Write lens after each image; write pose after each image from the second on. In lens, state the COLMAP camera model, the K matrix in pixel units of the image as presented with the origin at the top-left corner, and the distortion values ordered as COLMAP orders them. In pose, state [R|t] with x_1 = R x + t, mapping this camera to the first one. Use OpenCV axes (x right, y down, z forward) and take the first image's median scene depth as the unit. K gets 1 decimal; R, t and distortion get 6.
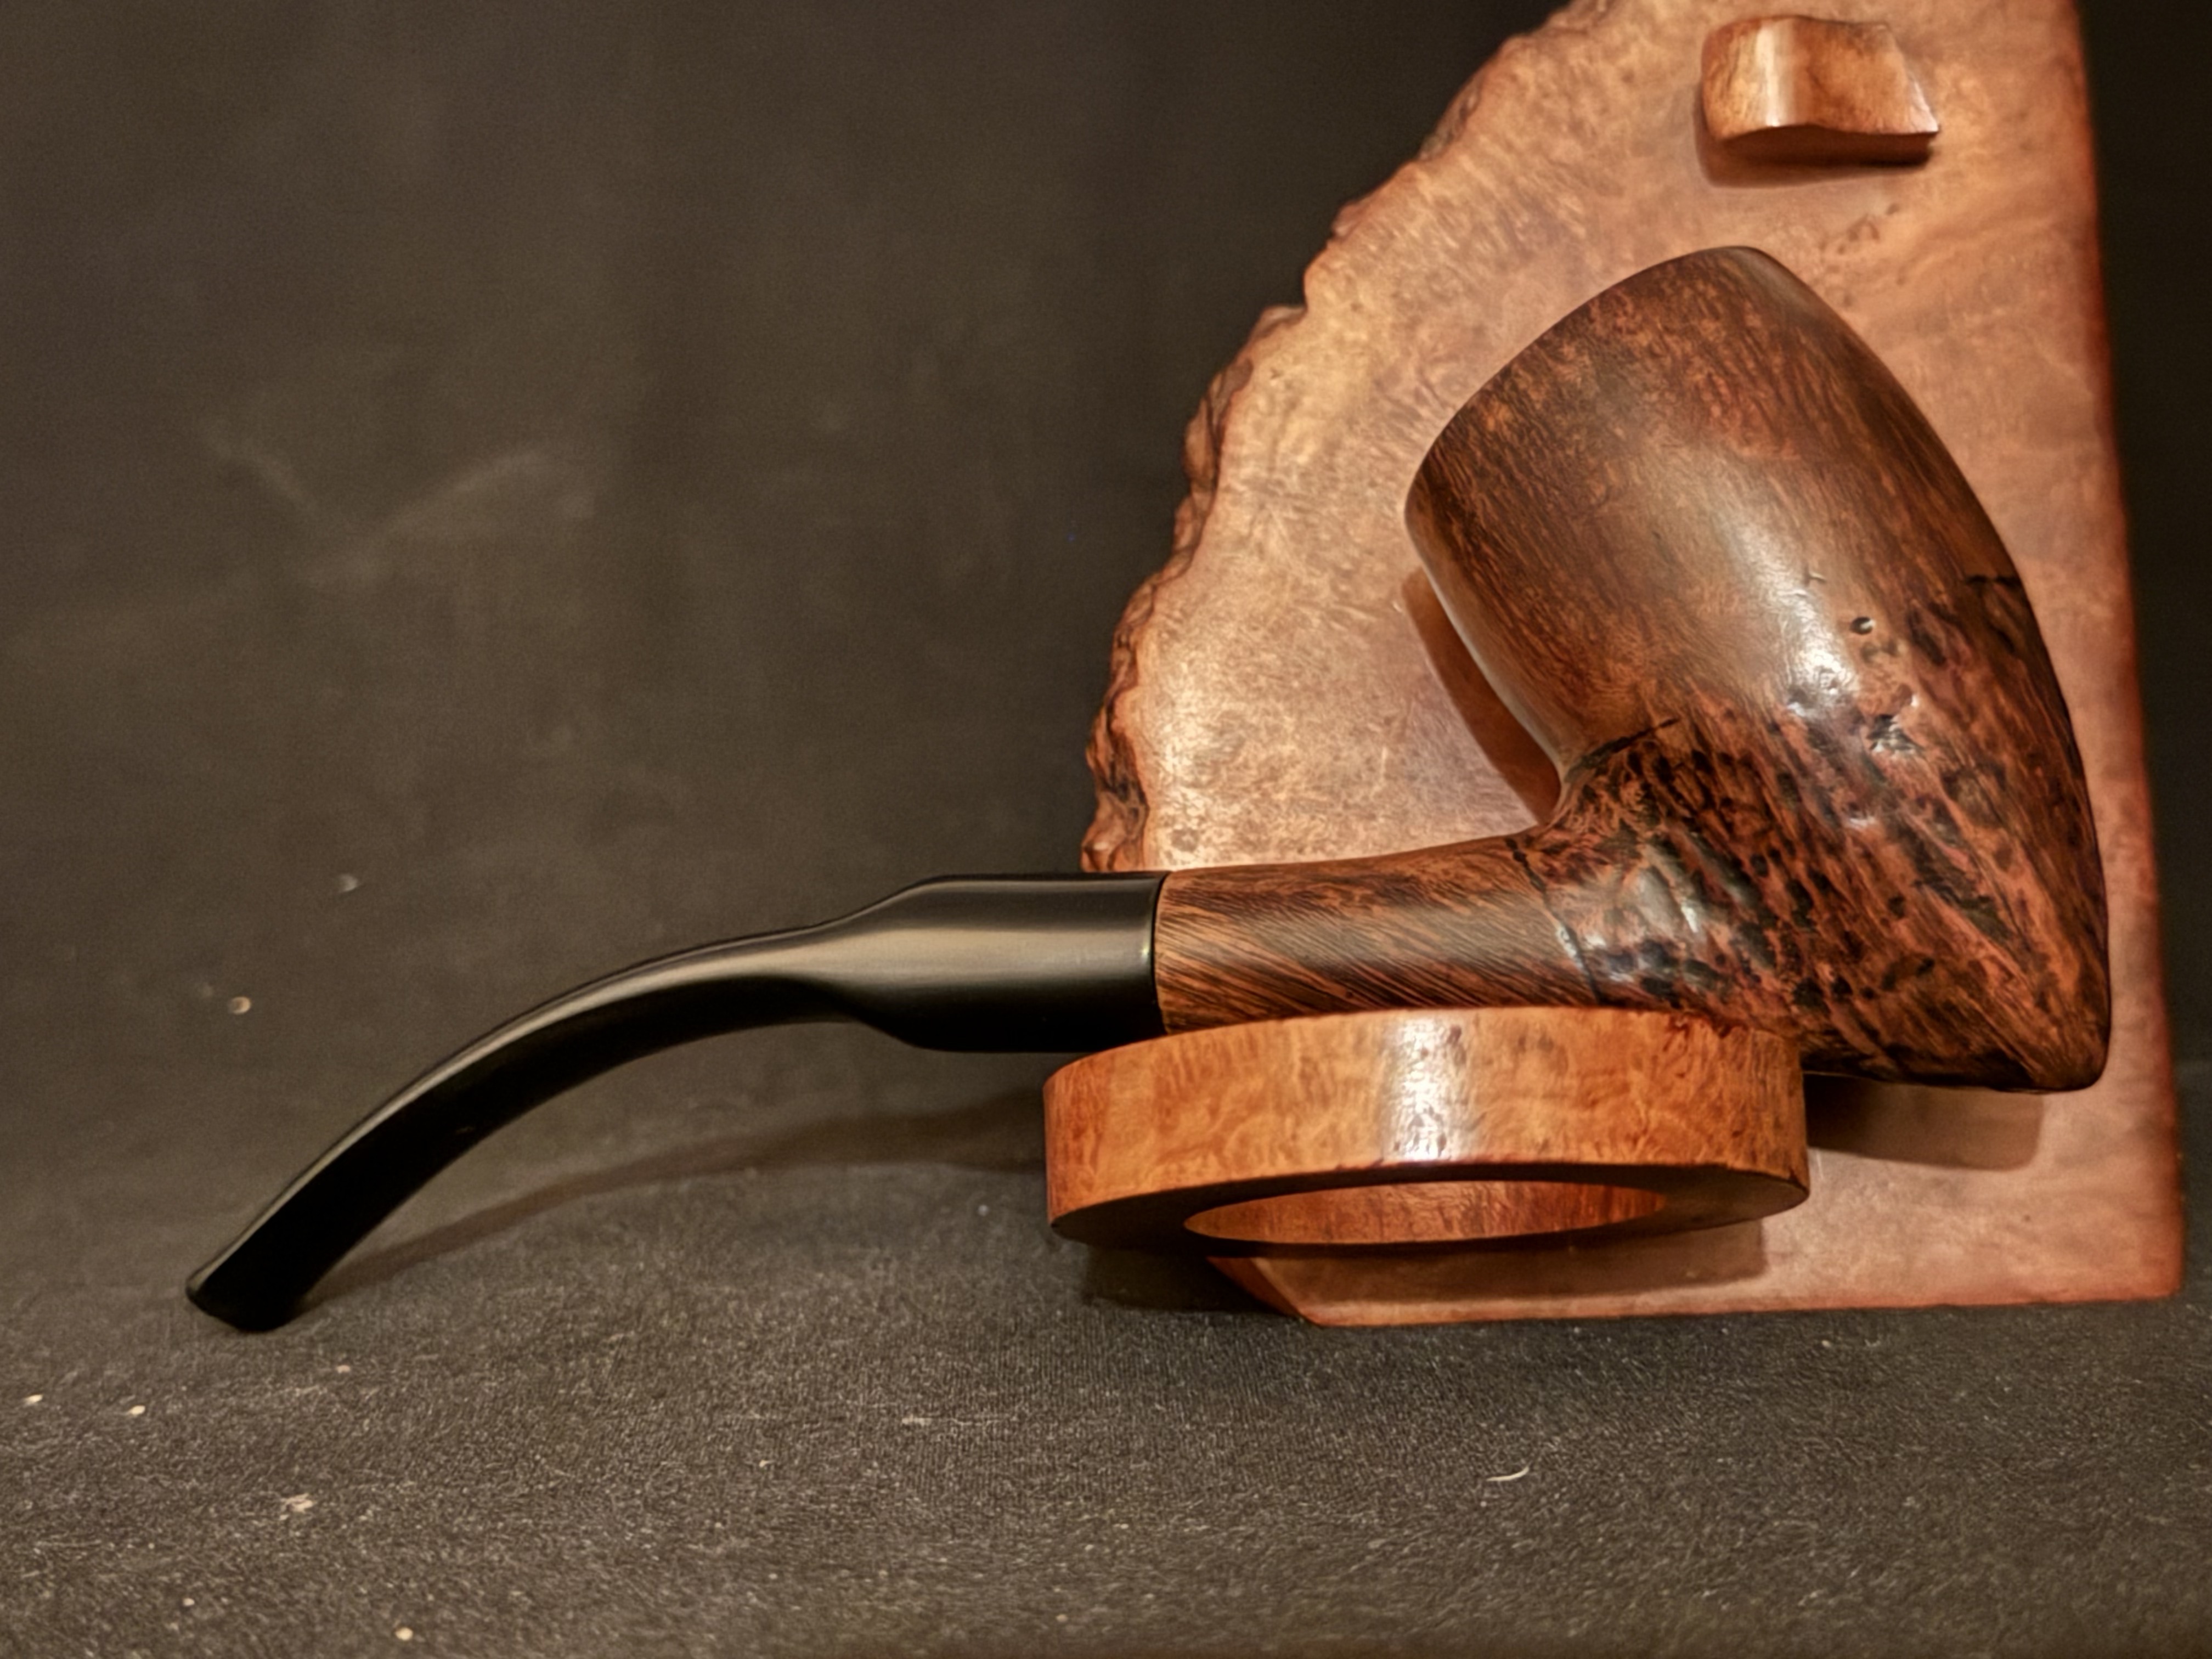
lens RADIAL K [[3576.3, 0, 1174.6], [0, 3576.3, 785.3], [0, 0, 1]] dist [0.156353, -0.056709]
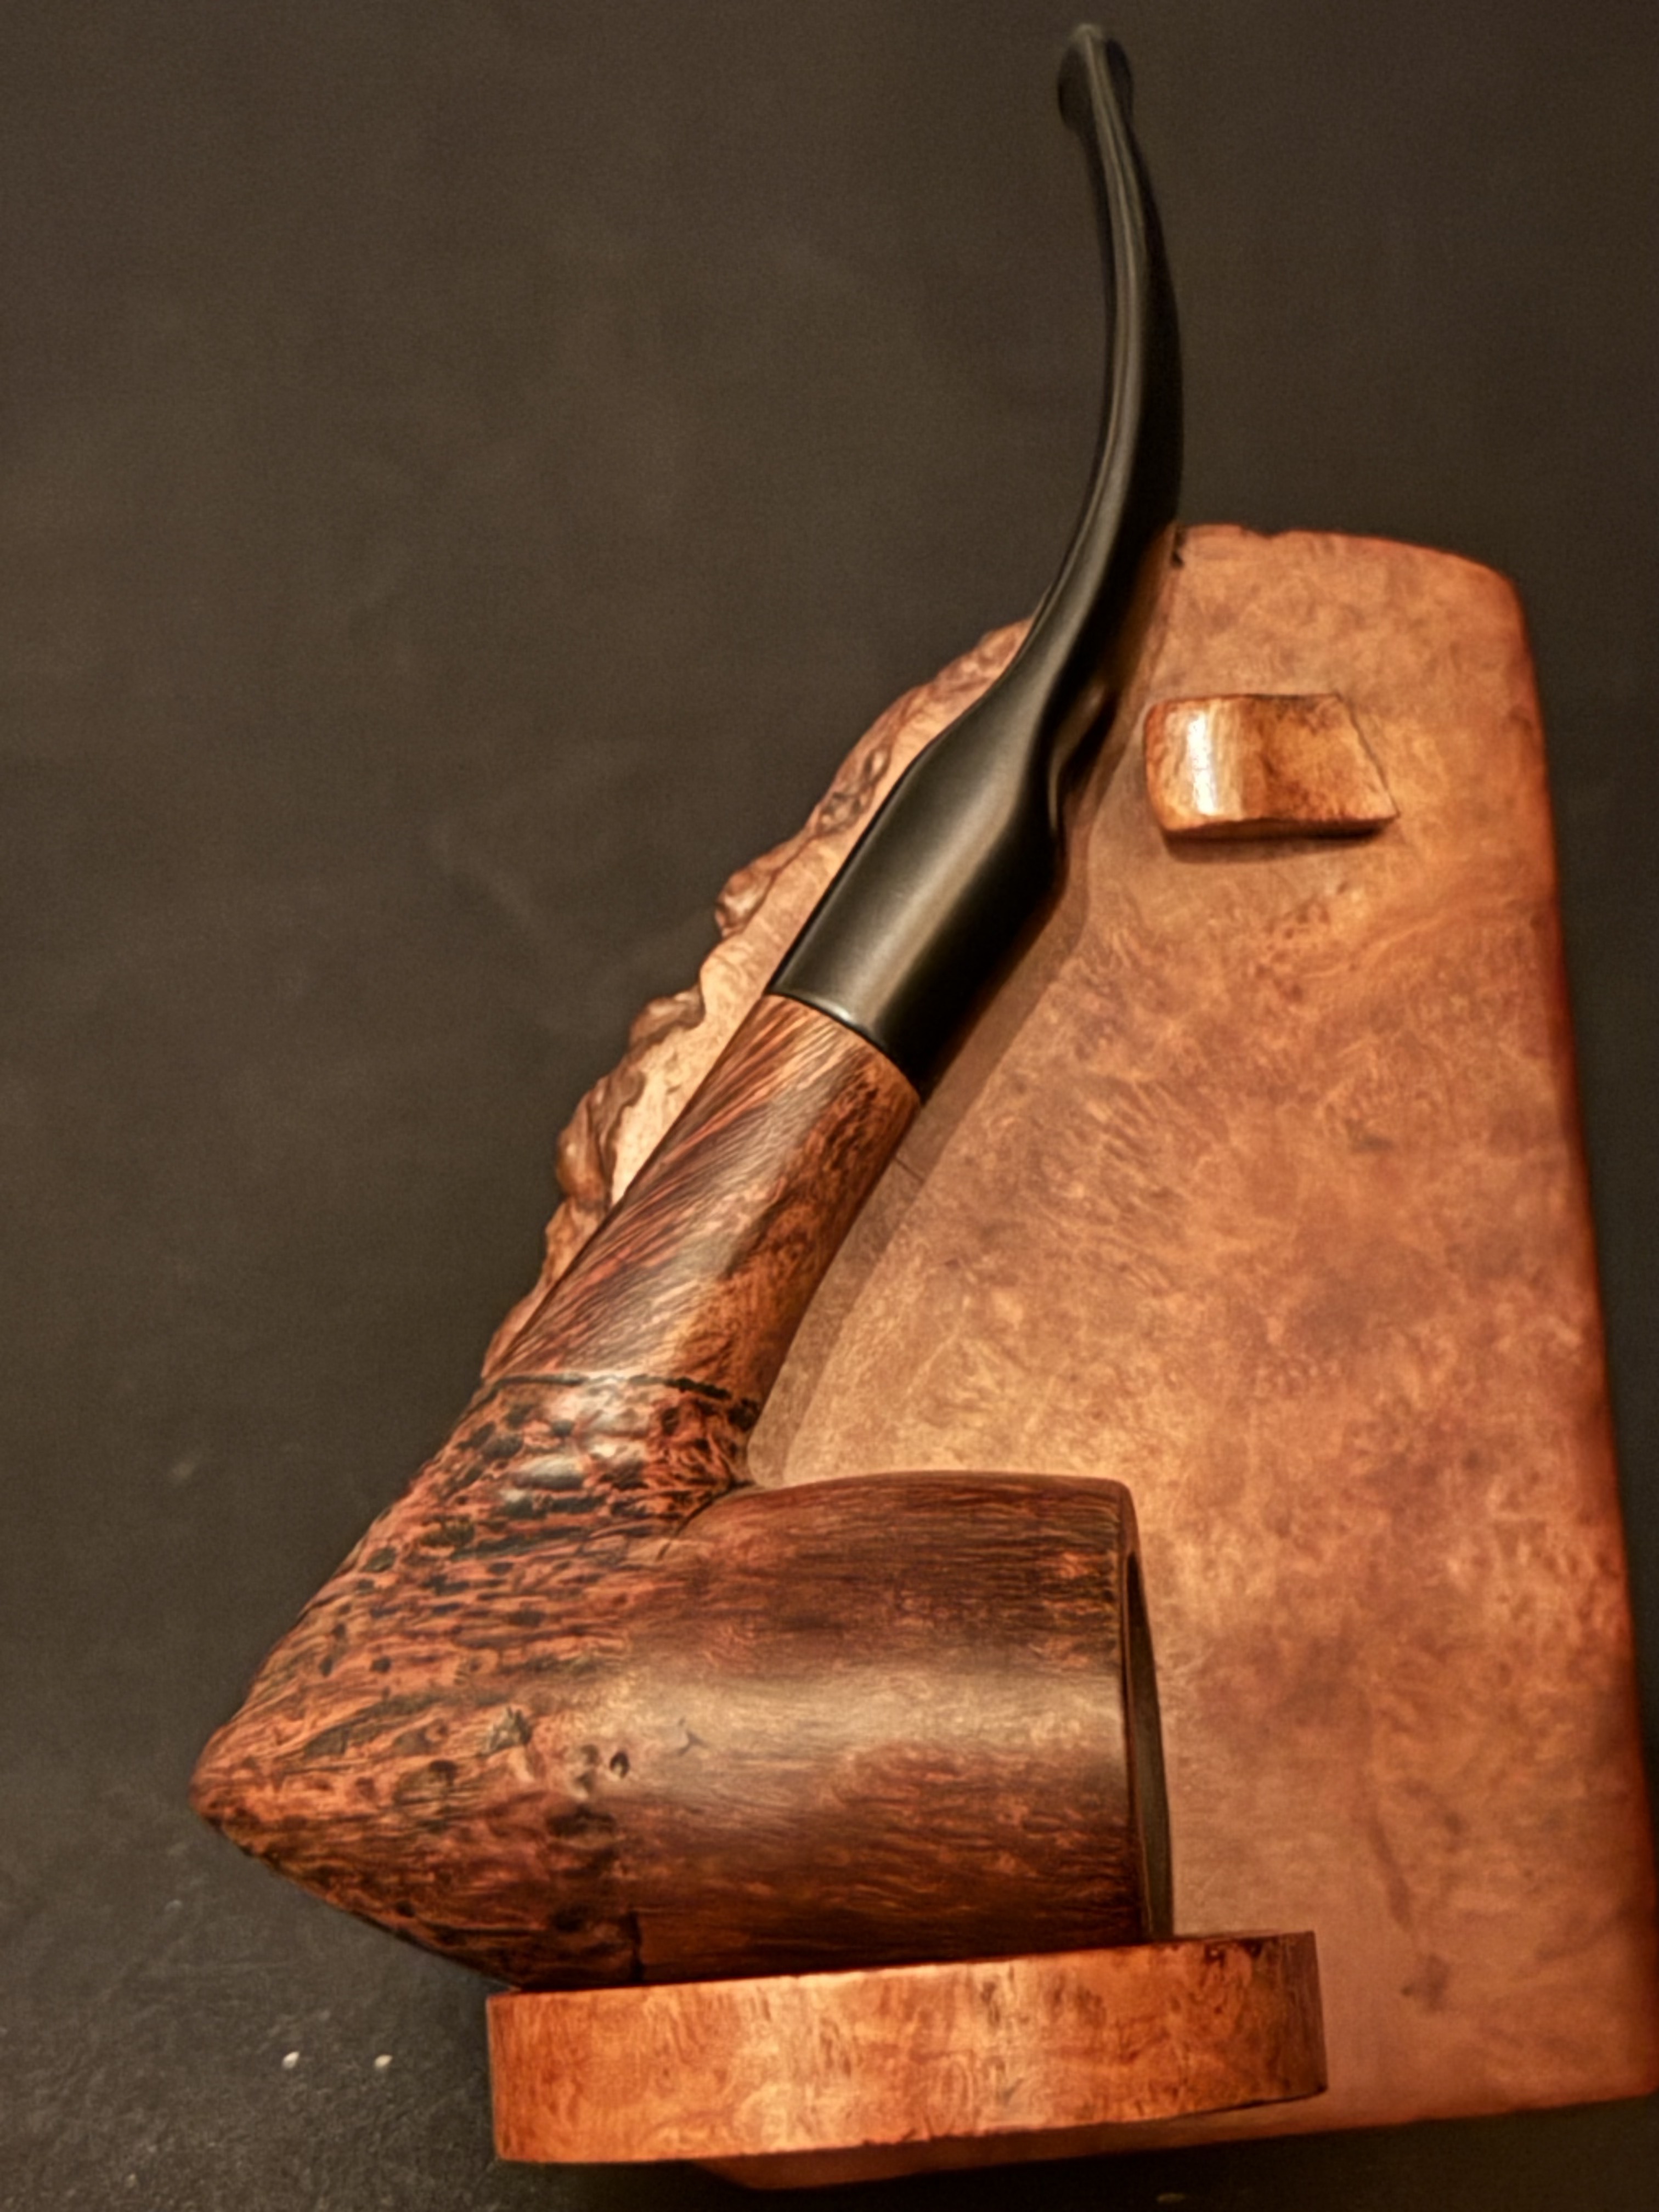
lens RADIAL K [[4636.7, 0, 829.5], [0, 4636.7, 1106.0], [0, 0, 1]] dist [0.008131, 2.336771]
pose [[0.986573, -0.020873, 0.161980, -0.120252], [0.010277, 0.997768, 0.065979, -0.188799], [-0.162996, -0.063429, 0.984586, -0.126984]]
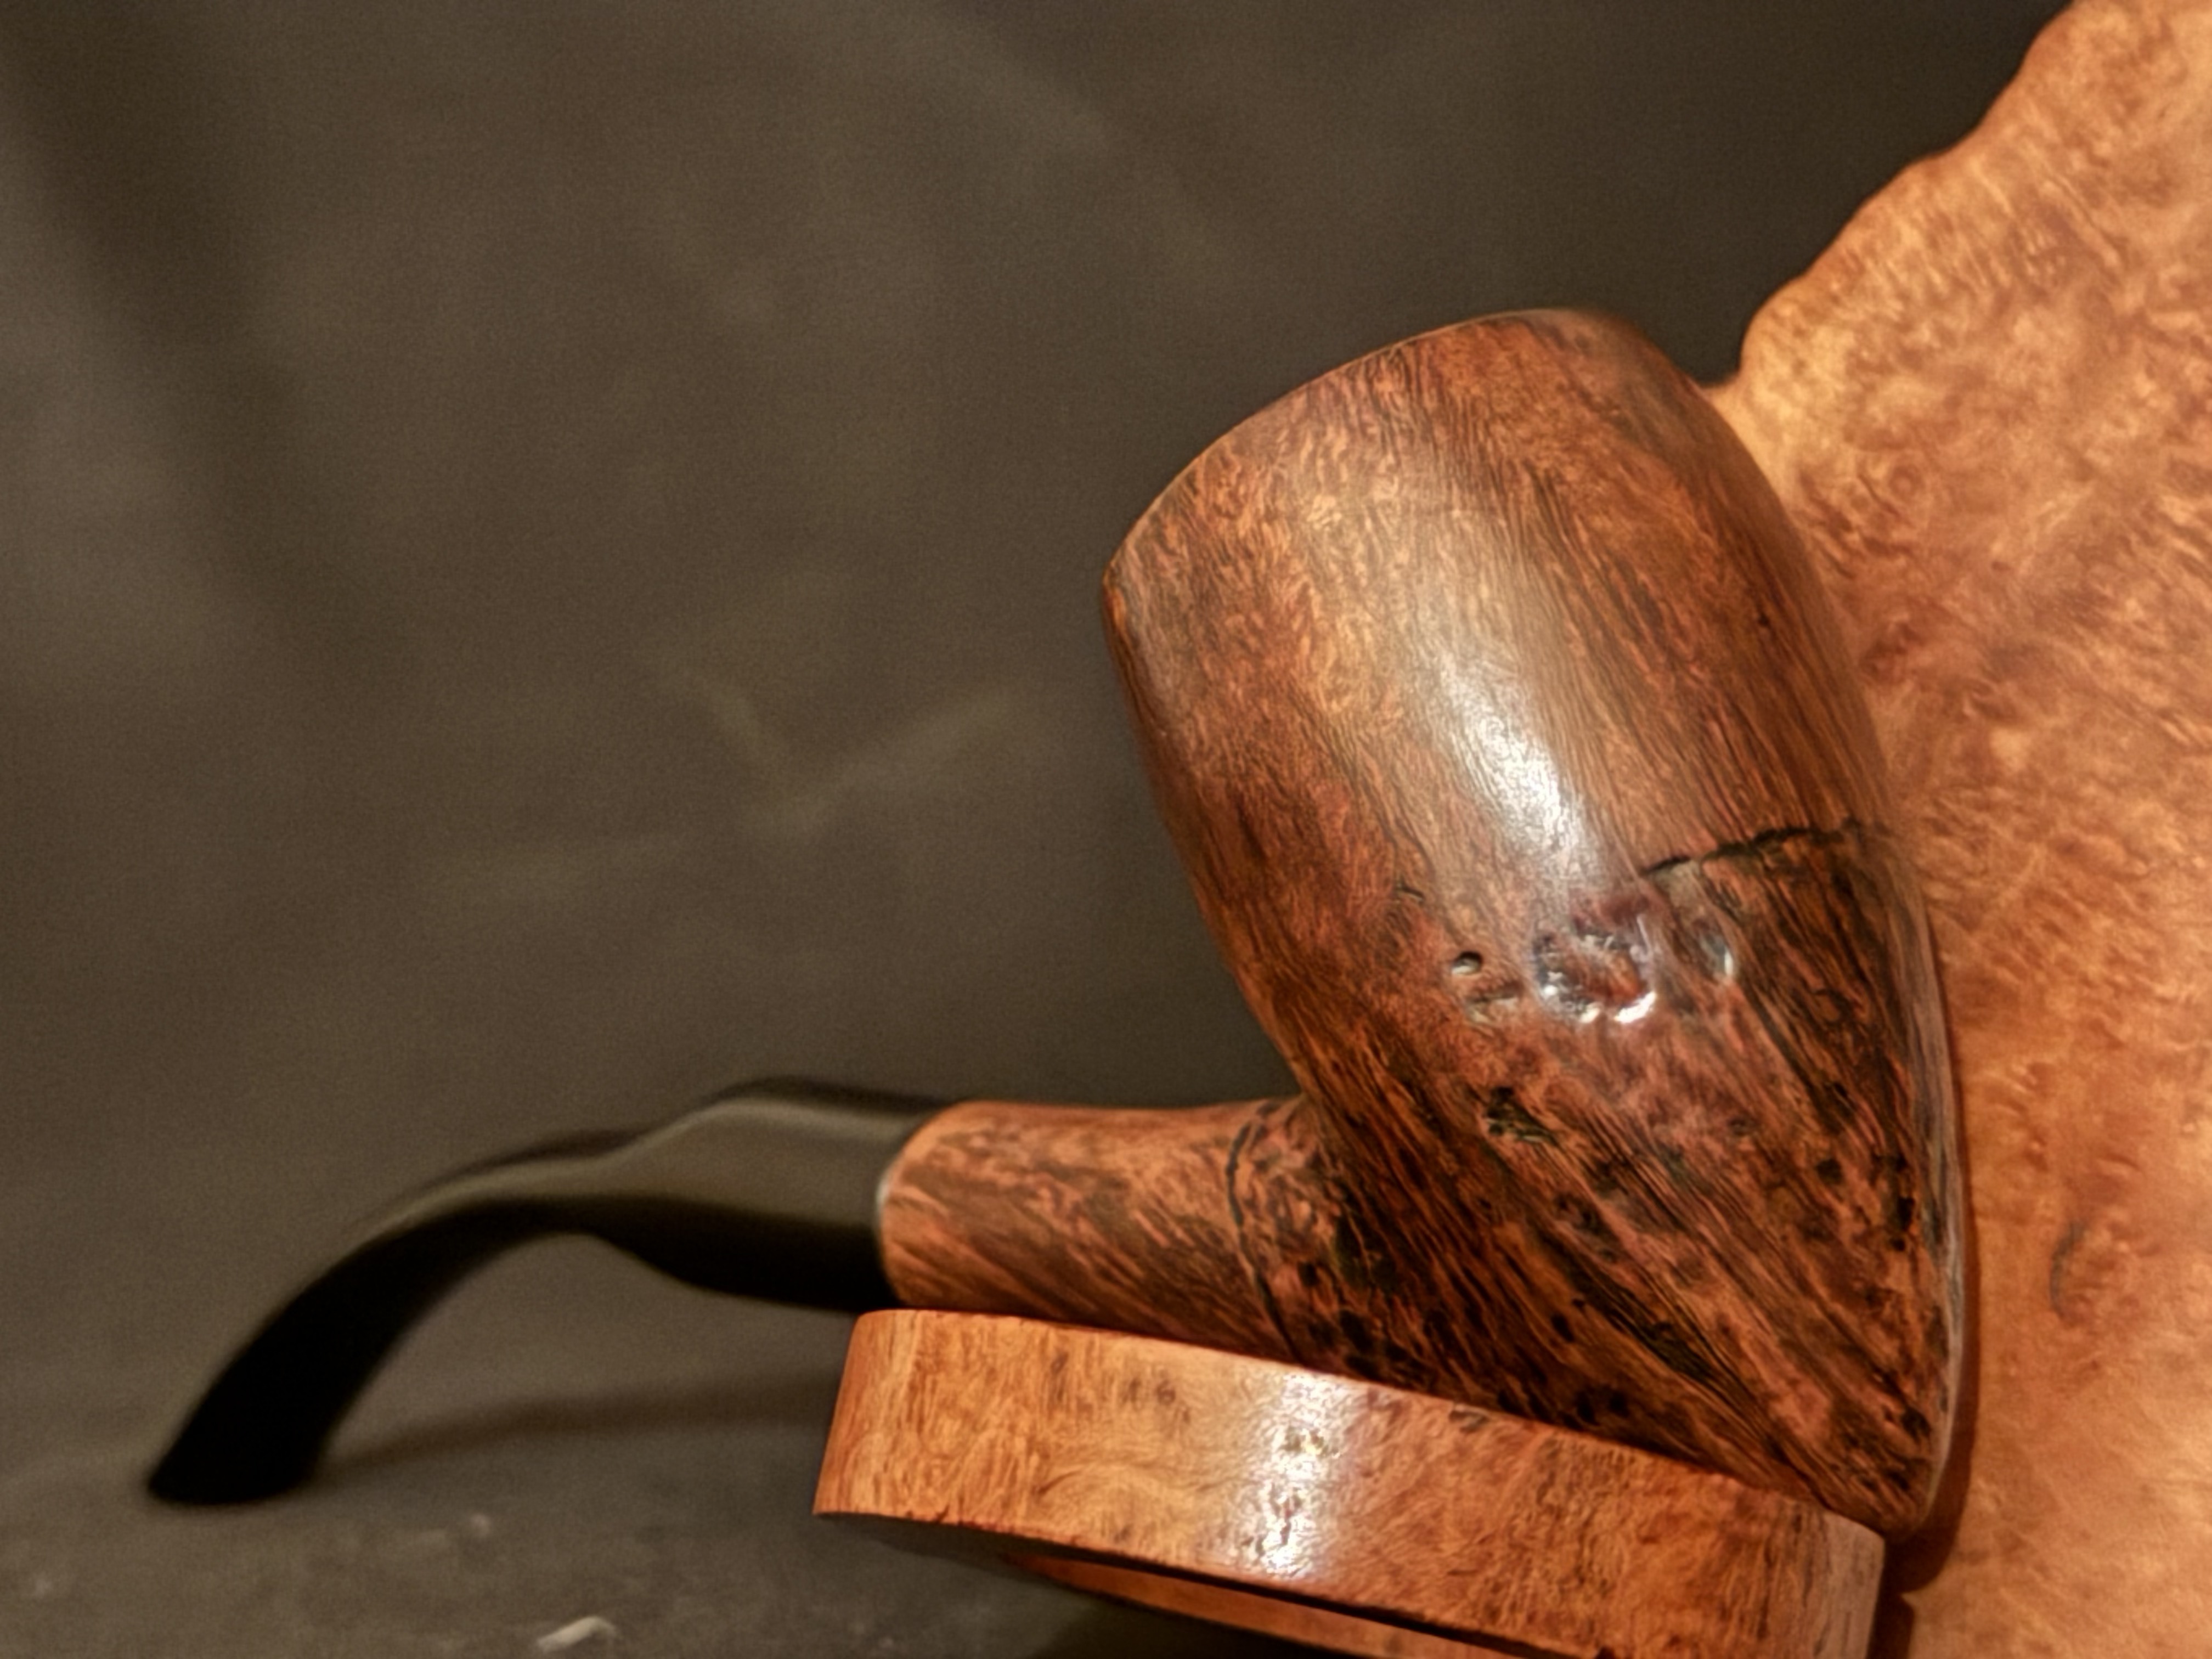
lens RADIAL K [[4169.0, 0, 1052.5], [0, 4169.0, 868.7], [0, 0, 1]] dist [0.373104, -2.183922]
pose [[0.778107, 0.076614, -0.623441, 0.478064], [-0.087978, 0.996043, 0.012598, -0.032582], [0.621940, 0.045046, 0.781769, 0.261208]]
